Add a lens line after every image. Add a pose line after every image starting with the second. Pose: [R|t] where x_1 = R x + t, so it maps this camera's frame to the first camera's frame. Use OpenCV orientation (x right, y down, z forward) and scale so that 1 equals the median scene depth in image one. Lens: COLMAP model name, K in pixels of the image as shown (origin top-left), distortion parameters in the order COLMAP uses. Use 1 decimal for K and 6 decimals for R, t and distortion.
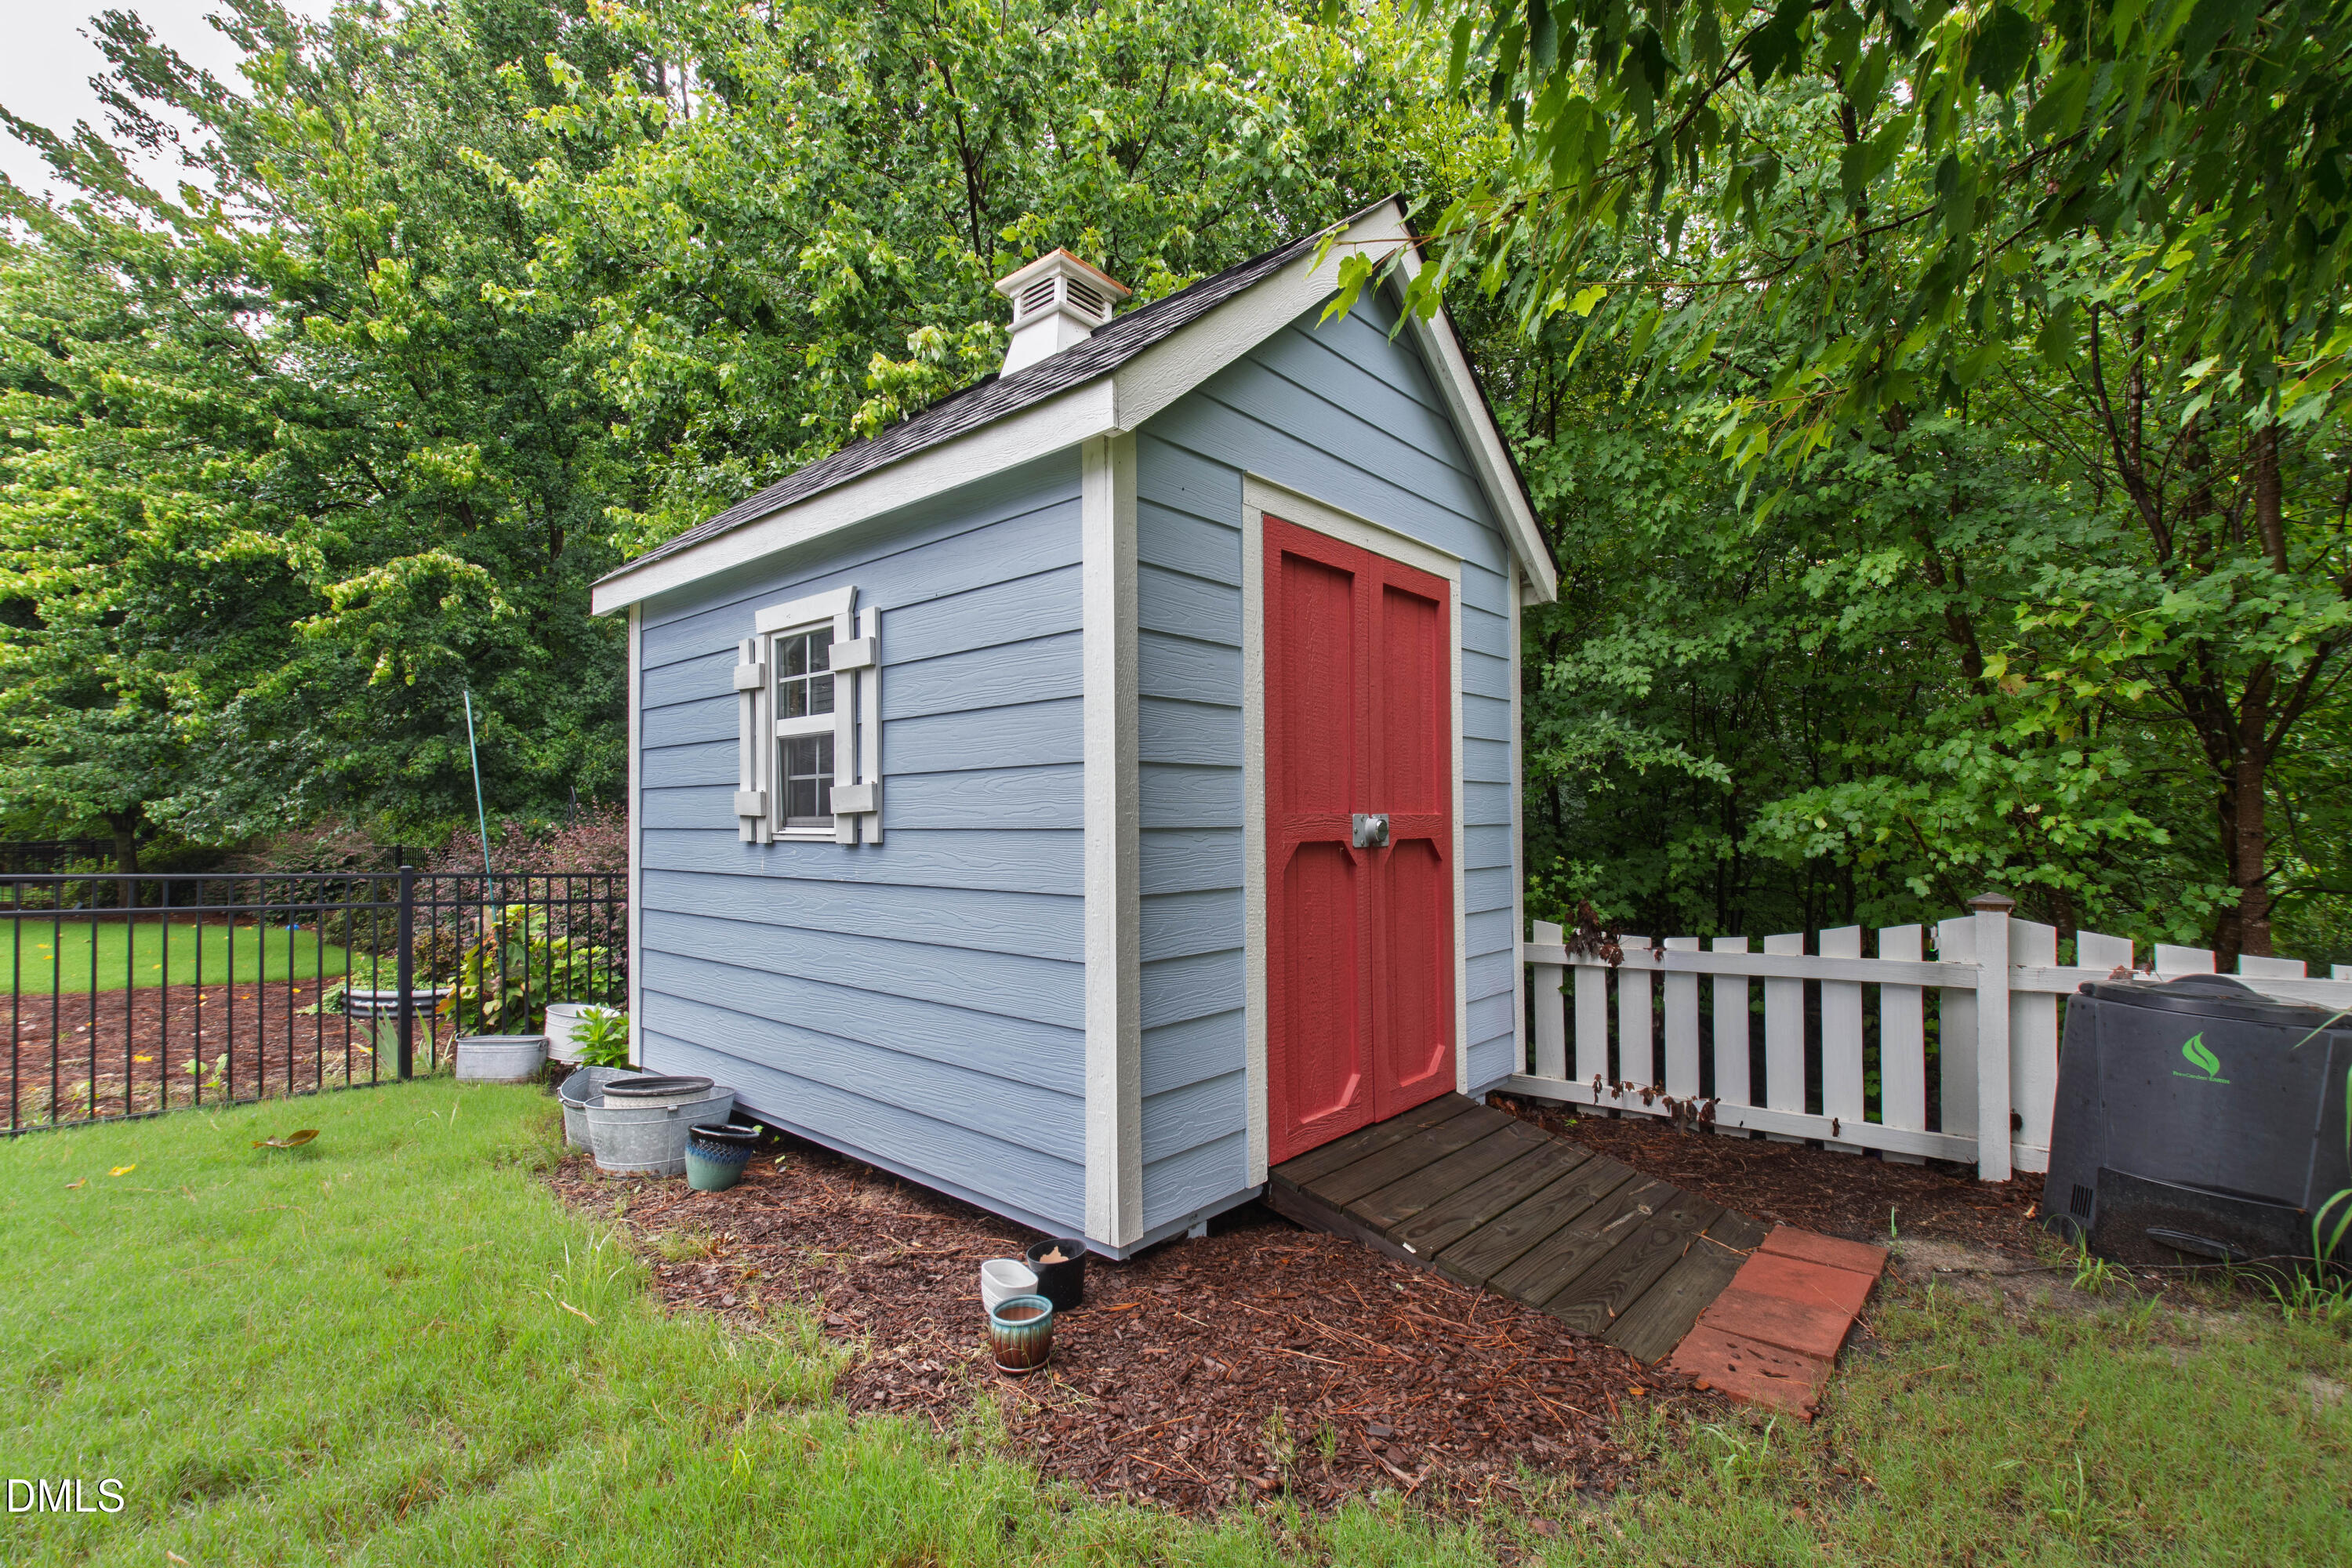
lens RADIAL K [[1046.5, 0, 1176.1], [0, 1046.5, 789.0], [0, 0, 1]] dist [0.000954, -0.000085]
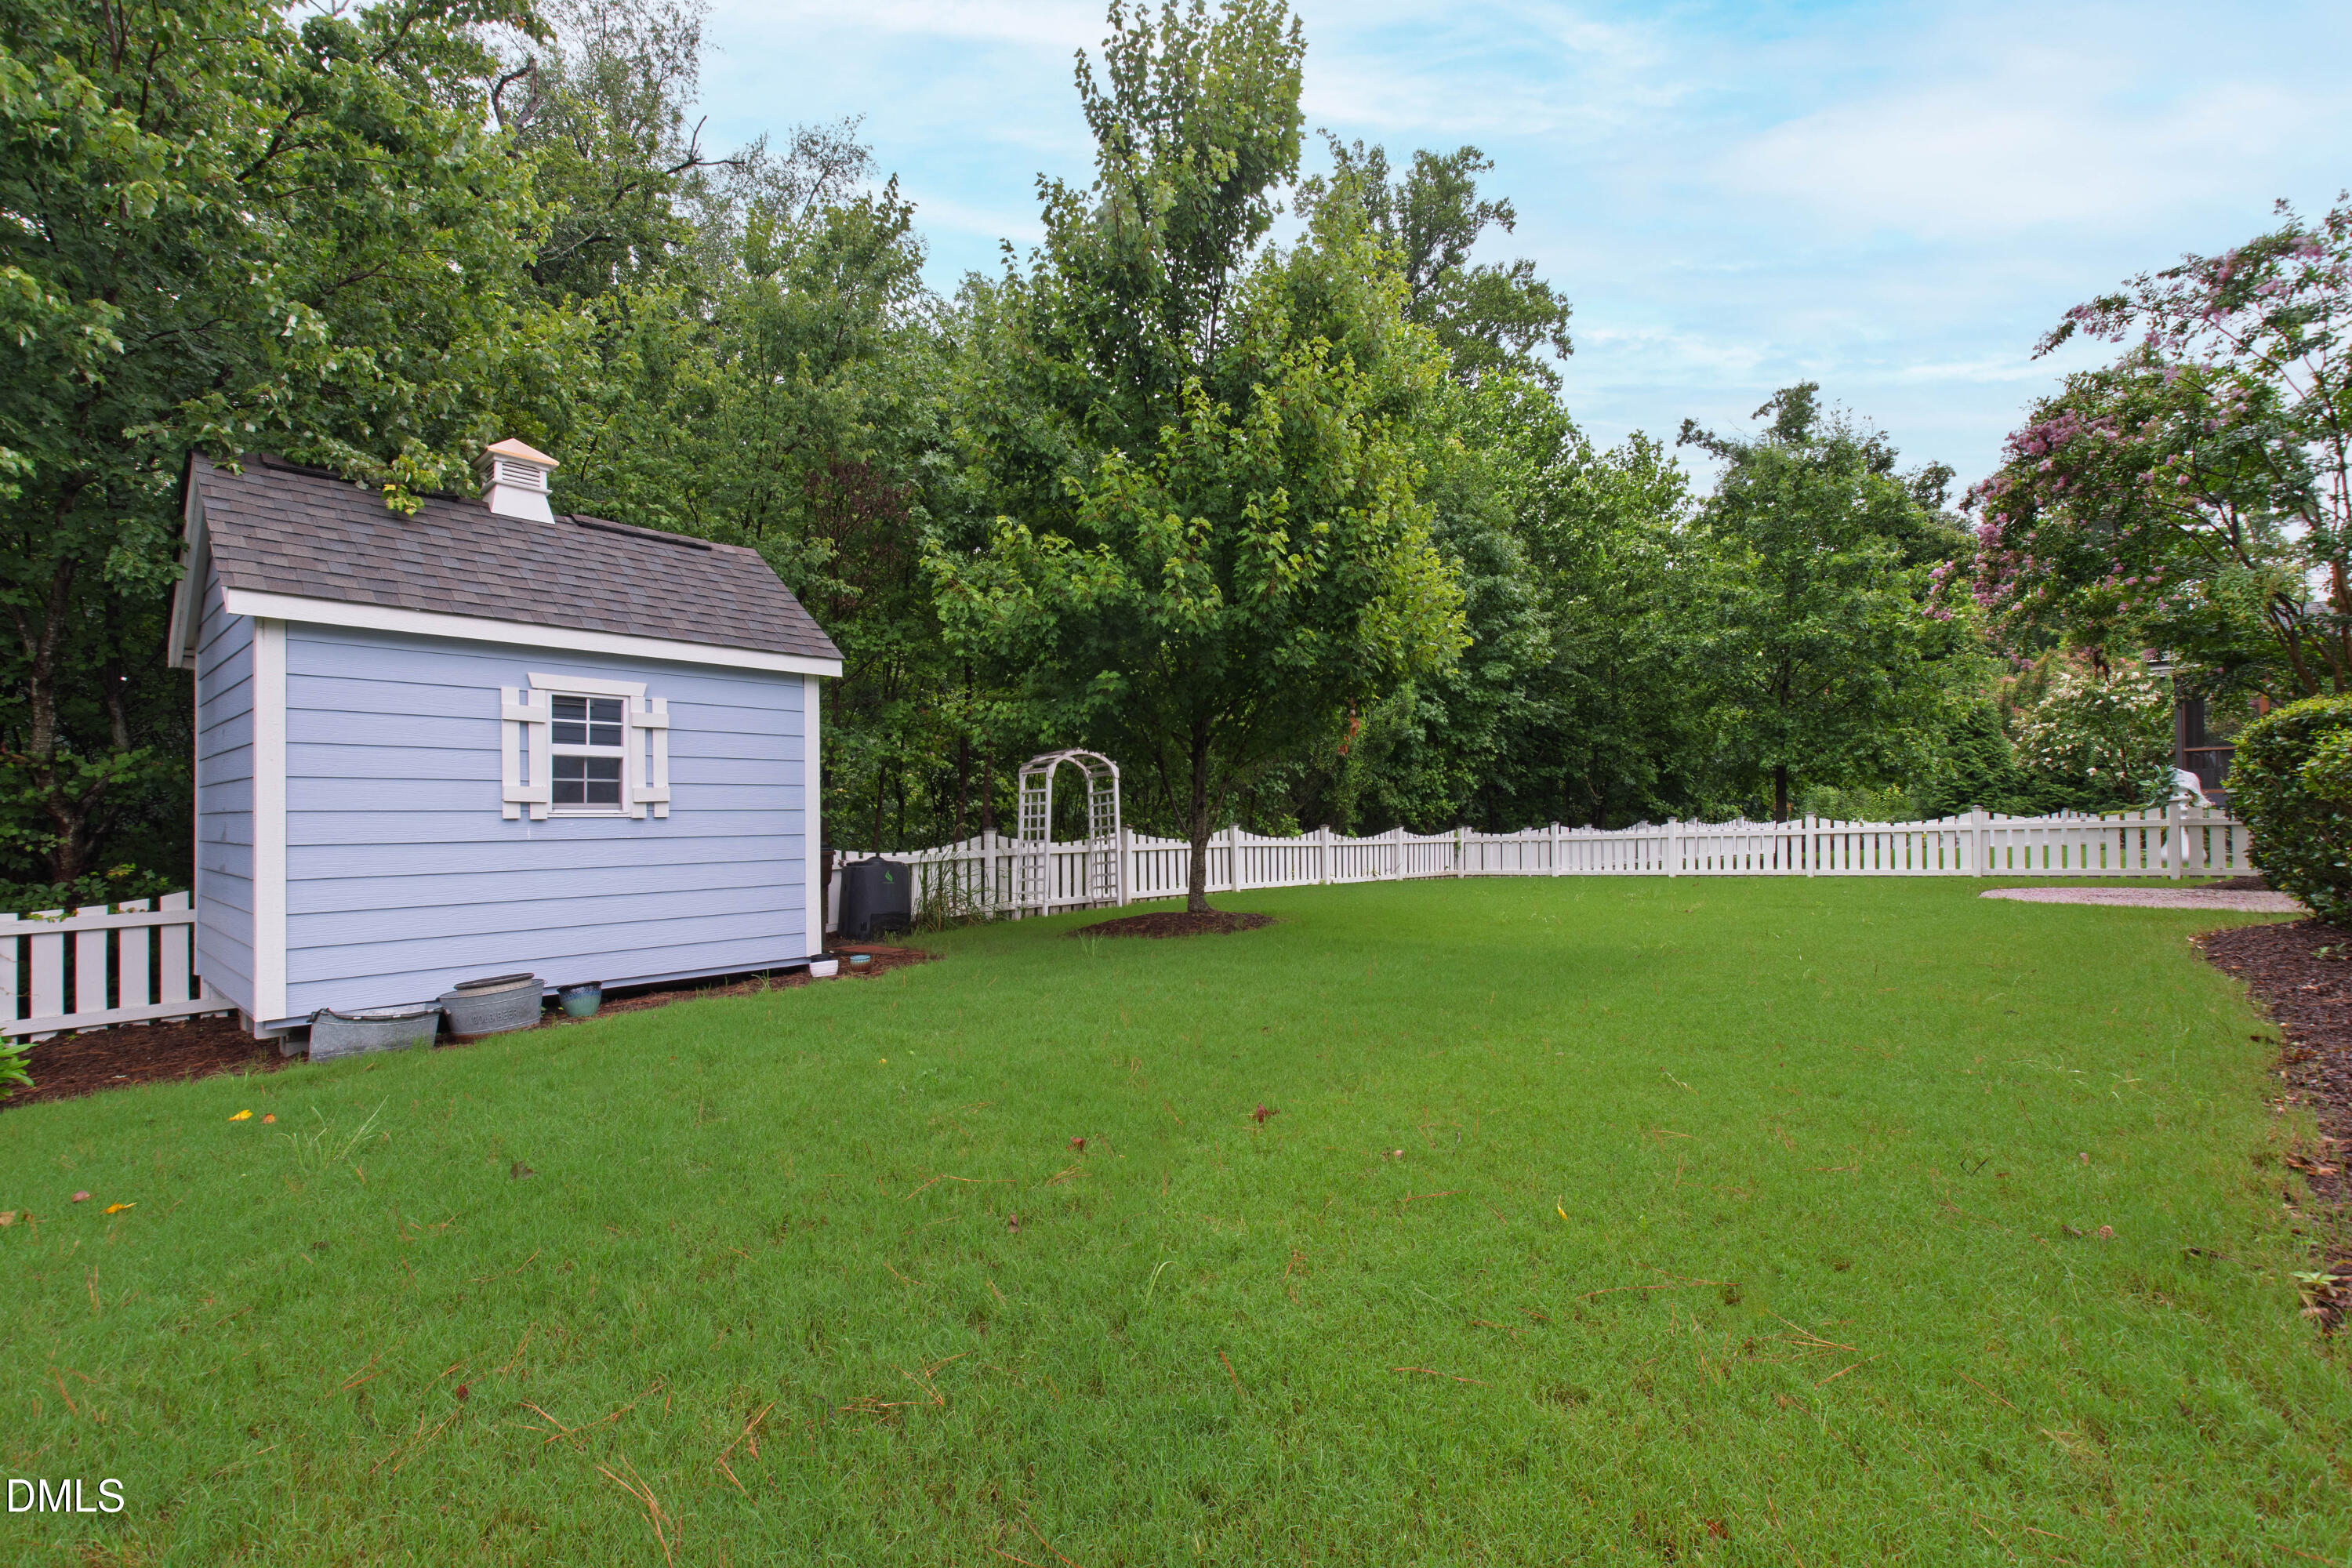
lens RADIAL K [[1046.5, 0, 1178.7], [0, 1046.5, 793.7], [0, 0, 1]] dist [0.000954, -0.000085]
pose [[-0.025712, 0.015739, 0.999545, -1.995521], [-0.012122, 0.999798, -0.016055, 0.024249], [-0.999596, -0.012529, -0.025516, 0.062757]]
